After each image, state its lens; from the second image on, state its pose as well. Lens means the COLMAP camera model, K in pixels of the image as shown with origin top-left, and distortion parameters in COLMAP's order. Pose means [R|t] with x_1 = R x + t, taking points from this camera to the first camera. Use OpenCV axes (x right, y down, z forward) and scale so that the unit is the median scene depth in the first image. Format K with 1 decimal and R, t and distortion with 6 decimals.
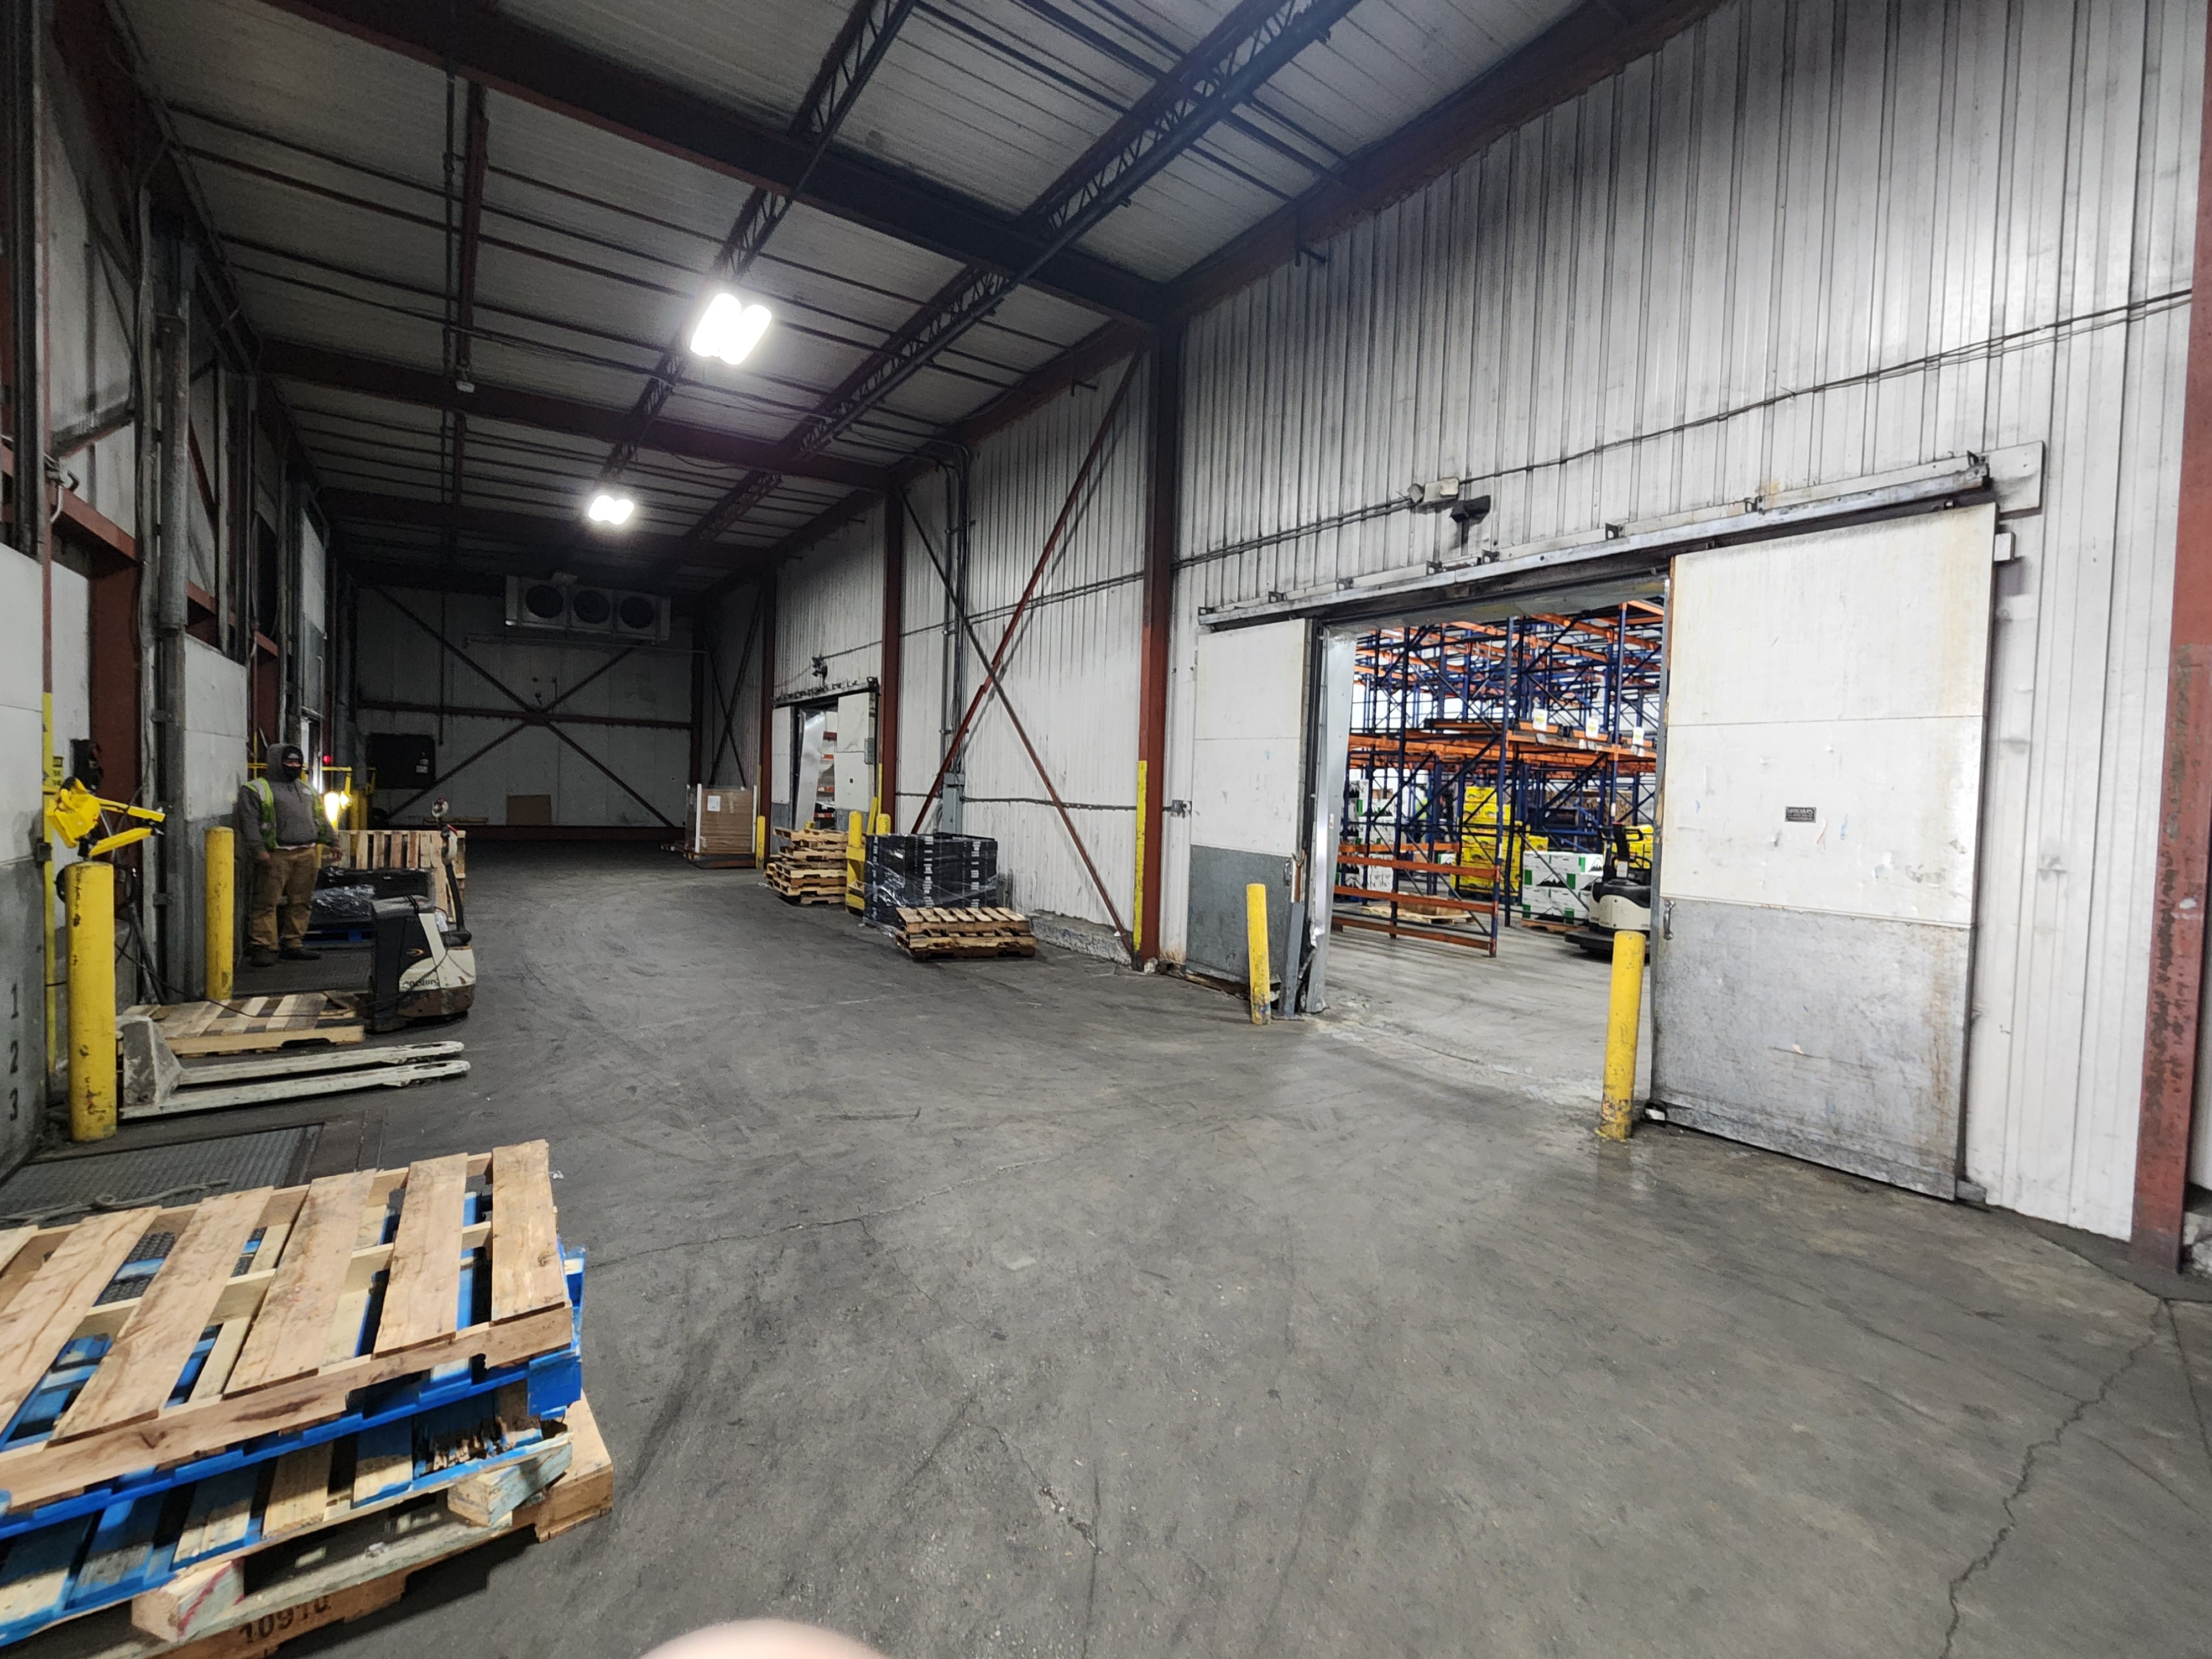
lens RADIAL K [[895.4, 0, 1106.0], [0, 895.4, 829.5], [0, 0, 1]] dist [0.000791, 0.000044]
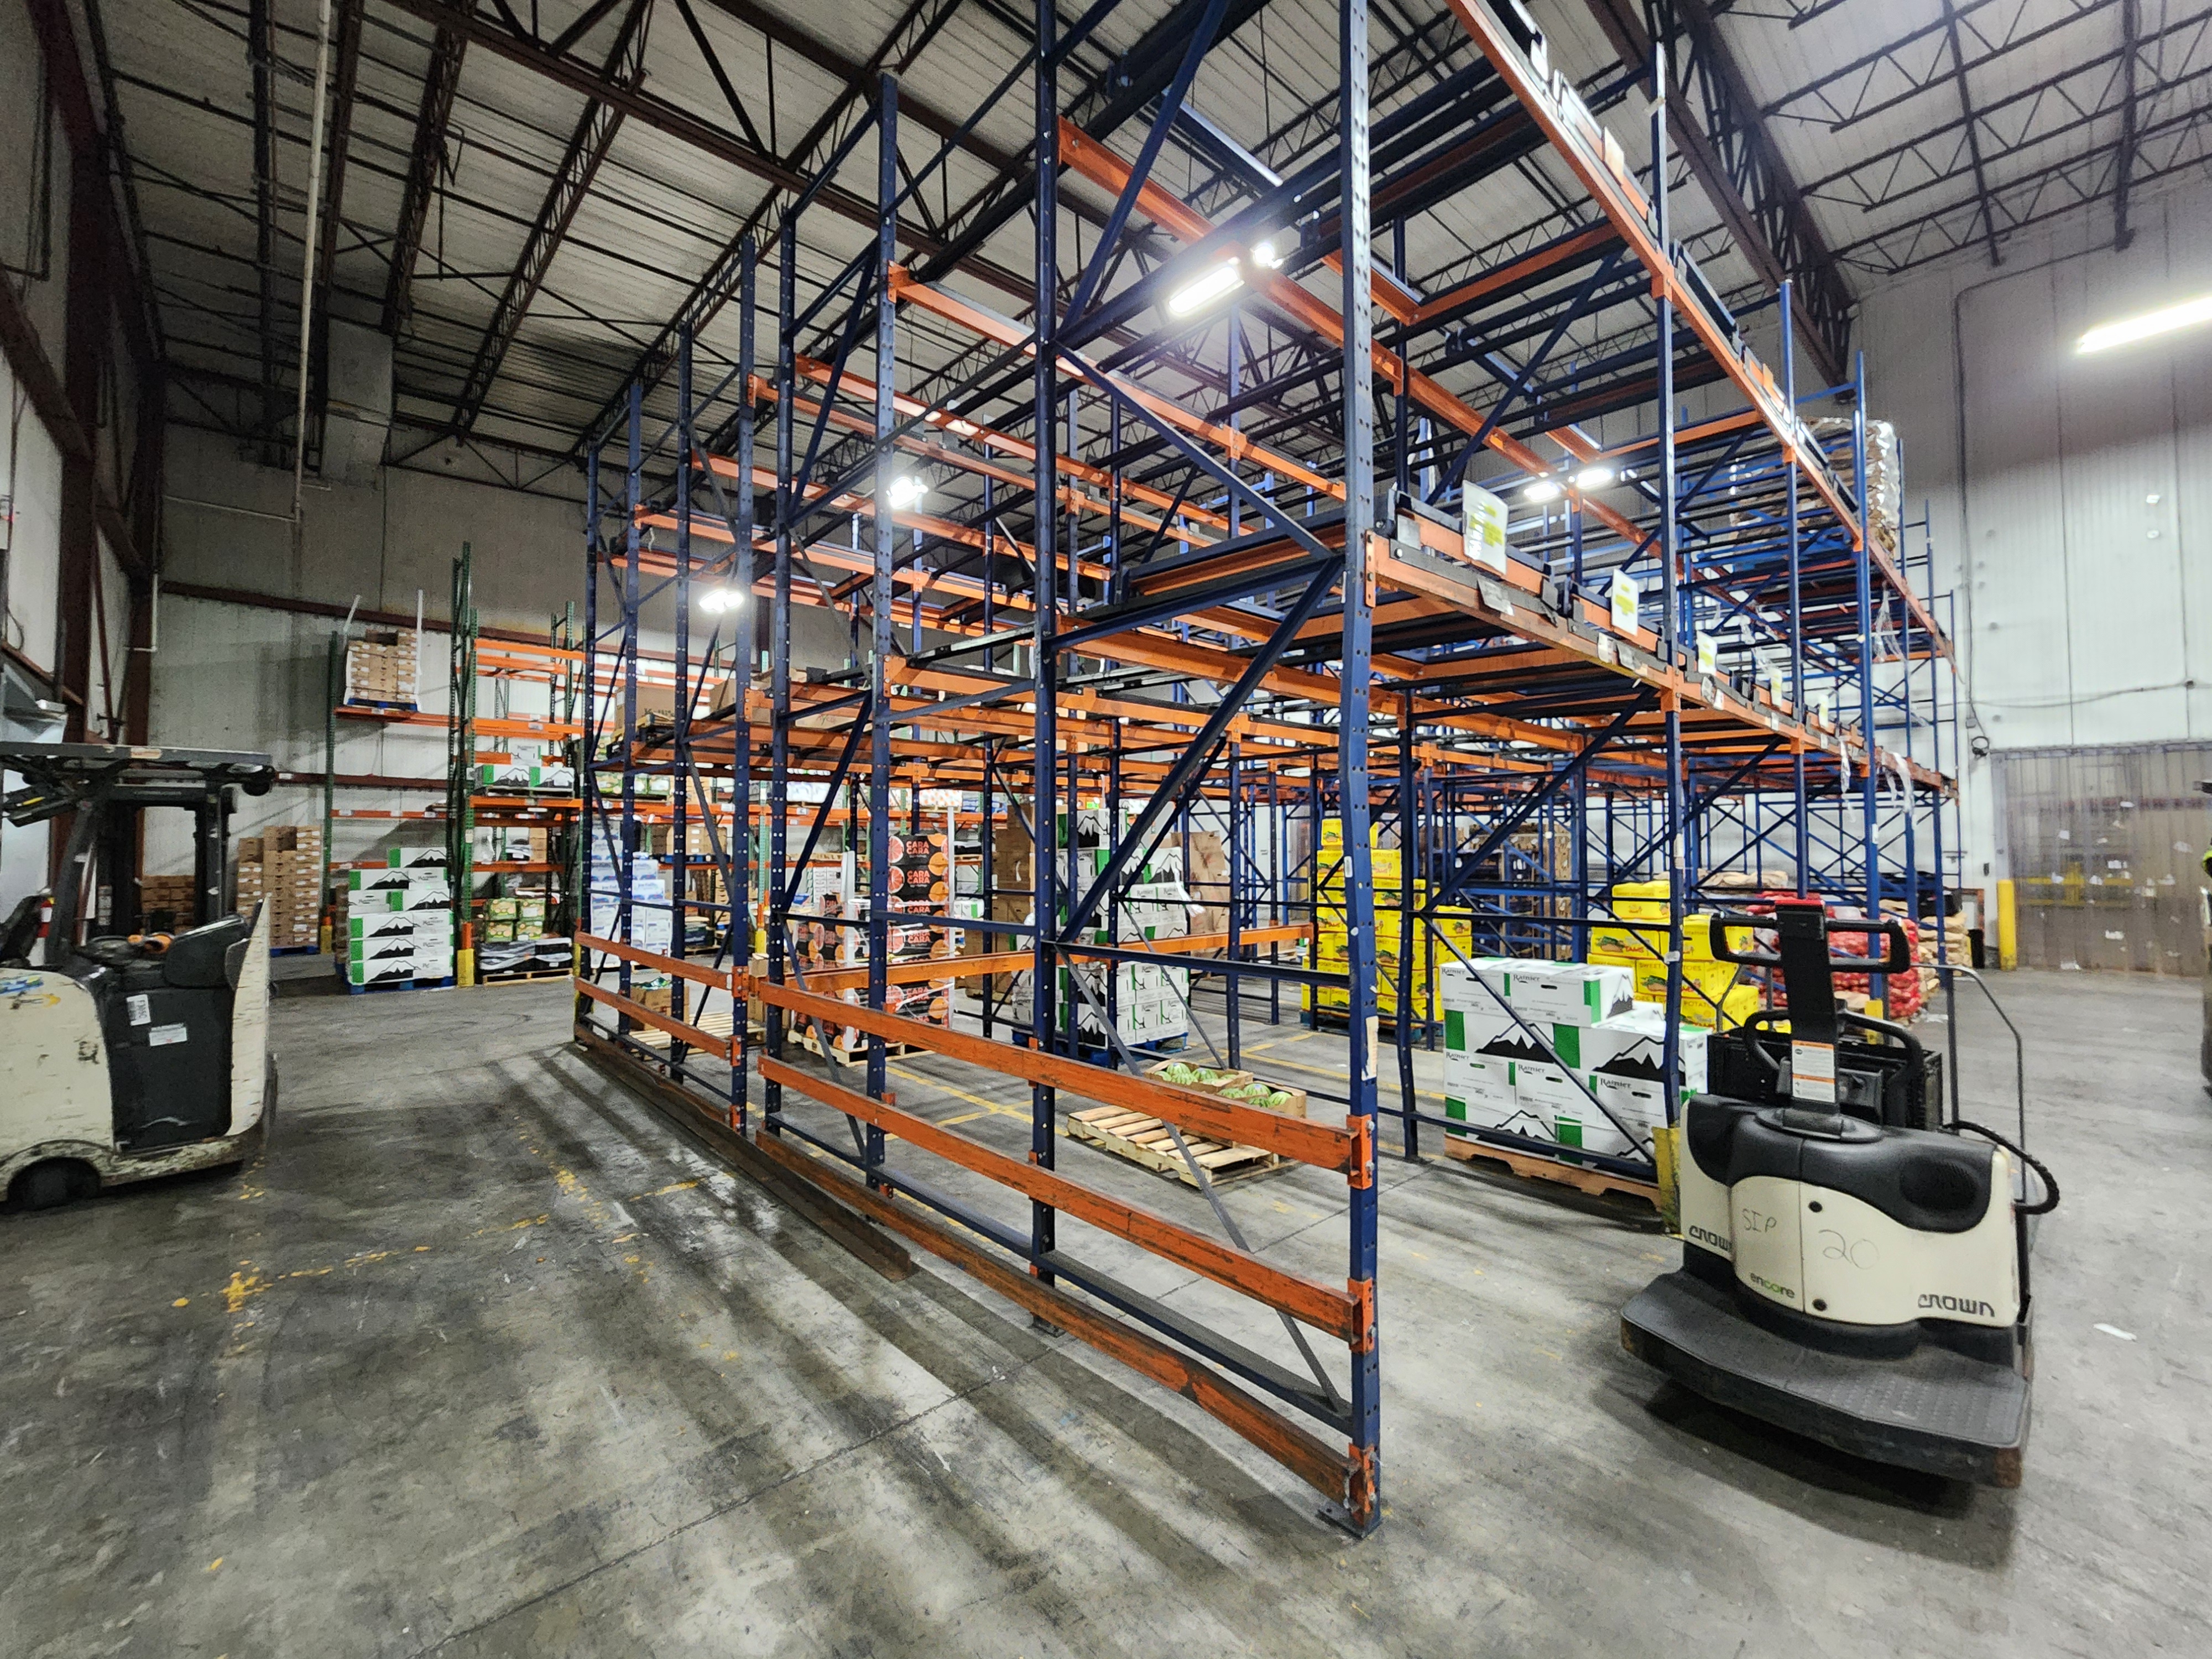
lens RADIAL K [[895.4, 0, 1106.0], [0, 895.4, 829.5], [0, 0, 1]] dist [0.000791, 0.000044]
pose [[0.994469, -0.035006, 0.099023, 0.287669], [0.041614, 0.996986, -0.065474, -0.015196], [-0.096432, 0.069233, 0.992929, 0.626845]]
